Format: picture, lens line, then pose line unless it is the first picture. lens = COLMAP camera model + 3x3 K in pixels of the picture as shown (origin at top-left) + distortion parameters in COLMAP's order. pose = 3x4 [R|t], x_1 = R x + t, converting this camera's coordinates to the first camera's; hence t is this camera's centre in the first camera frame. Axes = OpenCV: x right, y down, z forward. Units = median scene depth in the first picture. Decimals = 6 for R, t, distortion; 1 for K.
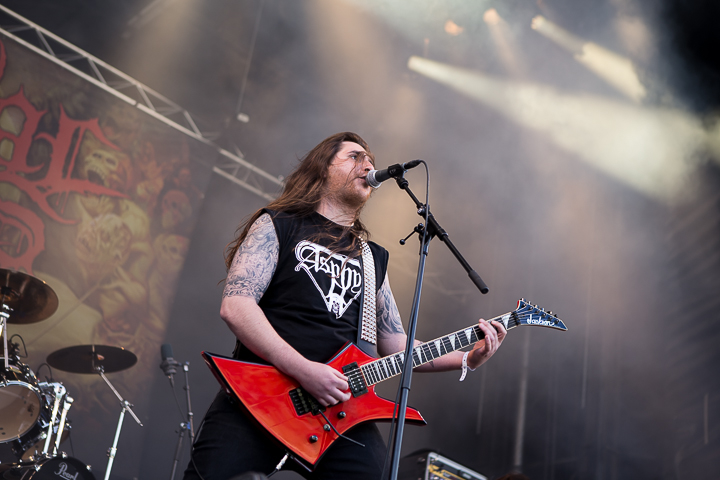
lens RADIAL K [[1233.6, 0, 360.0], [0, 1233.6, 240.0], [0, 0, 1]] dist [-0.005458, 0.076416]
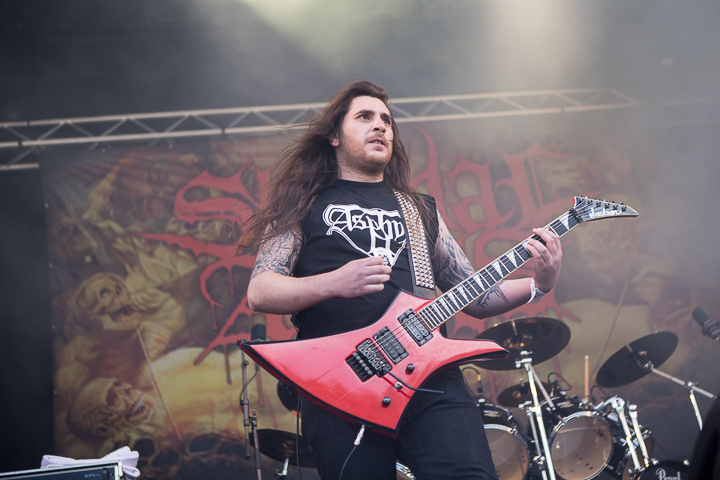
lens RADIAL K [[1118.4, 0, 360.0], [0, 1118.4, 240.0], [0, 0, 1]] dist [0.014691, -0.010263]
pose [[0.763782, -0.482996, -0.428196, 0.040157], [0.480771, 0.868332, -0.121899, 0.018479], [0.430693, -0.112760, 0.895427, 0.128369]]
